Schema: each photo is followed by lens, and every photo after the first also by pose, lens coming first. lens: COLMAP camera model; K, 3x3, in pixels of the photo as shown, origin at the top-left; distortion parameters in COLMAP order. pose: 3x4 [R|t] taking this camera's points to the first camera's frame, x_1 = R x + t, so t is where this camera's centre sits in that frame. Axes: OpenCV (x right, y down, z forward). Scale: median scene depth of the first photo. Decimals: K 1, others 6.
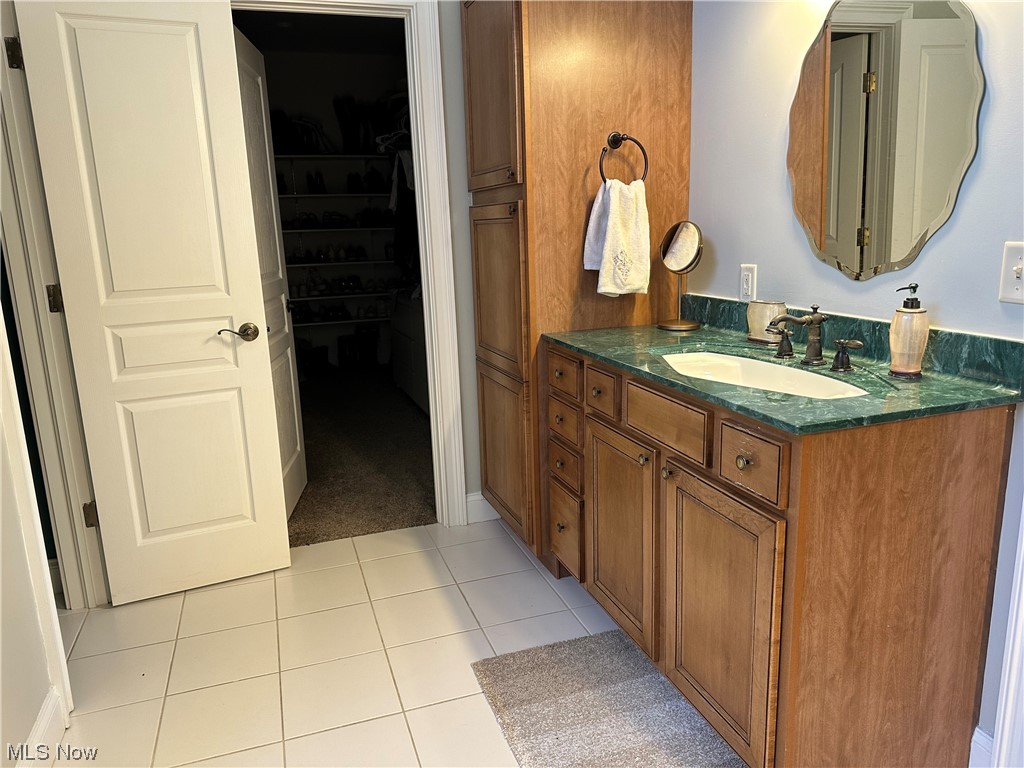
lens RADIAL K [[712.7, 0, 512.0], [0, 712.7, 384.0], [0, 0, 1]] dist [0.000214, -0.002329]
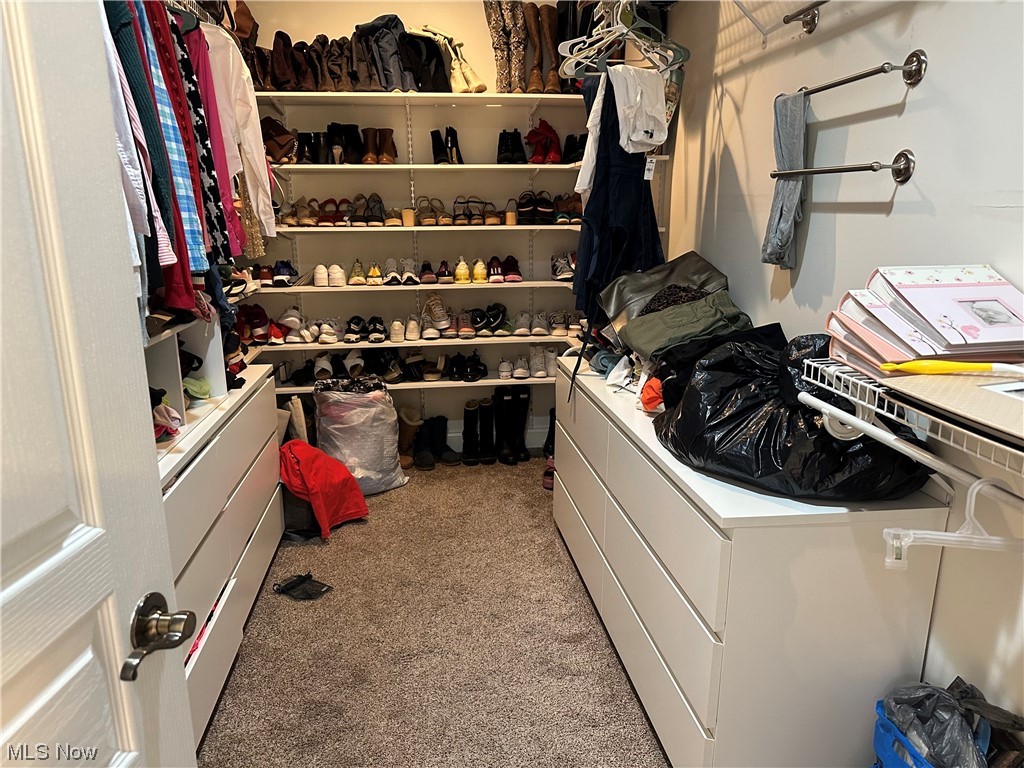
lens RADIAL K [[712.7, 0, 512.0], [0, 712.7, 384.0], [0, 0, 1]] dist [0.000214, -0.002329]
pose [[0.977788, 0.076640, -0.195079, -0.064098], [-0.073054, 0.997001, 0.025521, -0.072730], [0.196450, -0.010703, 0.980455, 0.300369]]
